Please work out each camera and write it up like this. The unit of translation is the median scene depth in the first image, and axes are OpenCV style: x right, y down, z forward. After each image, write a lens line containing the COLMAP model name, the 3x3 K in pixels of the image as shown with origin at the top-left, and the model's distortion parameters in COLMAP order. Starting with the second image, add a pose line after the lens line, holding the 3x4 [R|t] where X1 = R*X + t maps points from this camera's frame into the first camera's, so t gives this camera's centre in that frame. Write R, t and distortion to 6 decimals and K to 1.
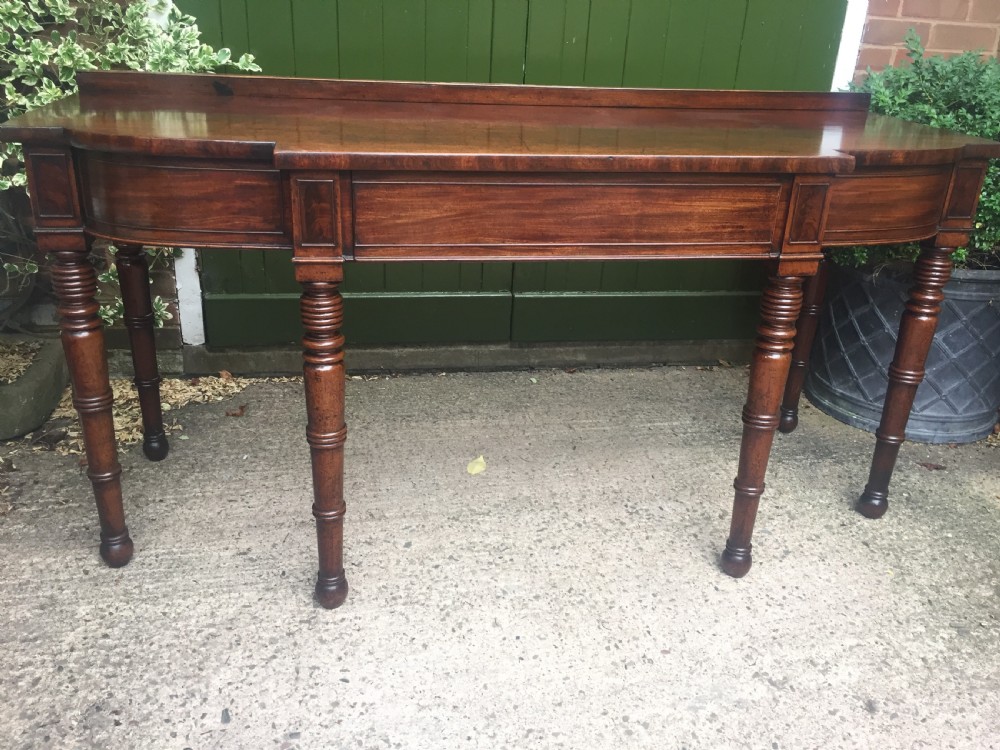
lens RADIAL K [[860.7, 0, 502.6], [0, 860.7, 374.2], [0, 0, 1]] dist [0.083965, -0.121669]
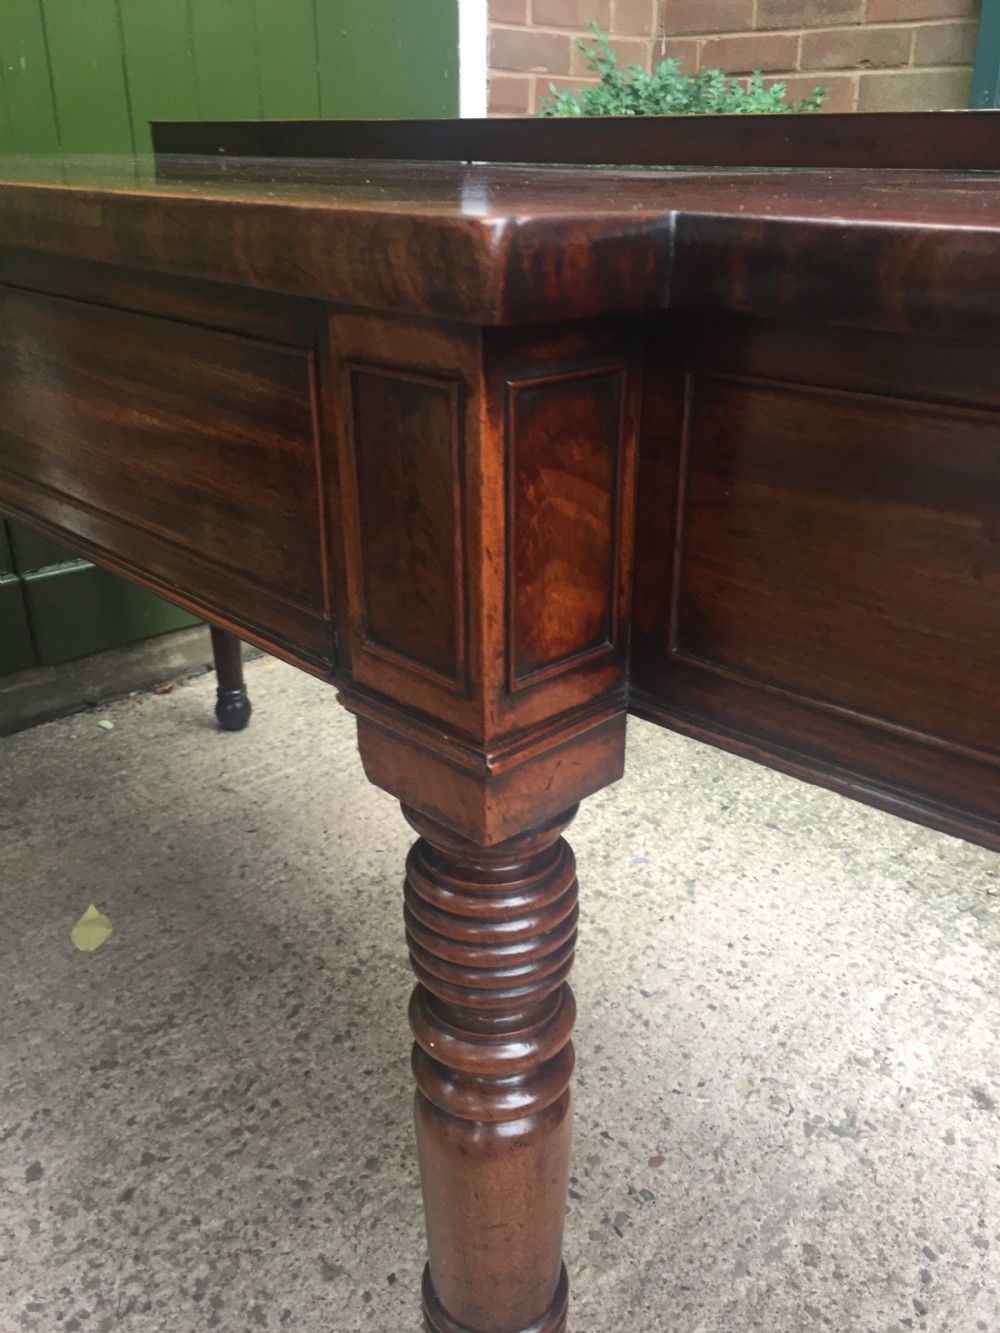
lens RADIAL K [[1166.6, 0, 508.9], [0, 1166.6, 657.4], [0, 0, 1]] dist [0.094803, -0.136214]
pose [[0.845488, -0.256511, 0.468350, -0.120698], [0.248742, 0.965290, 0.079640, -0.042036], [-0.472522, 0.049163, 0.879947, 0.346784]]
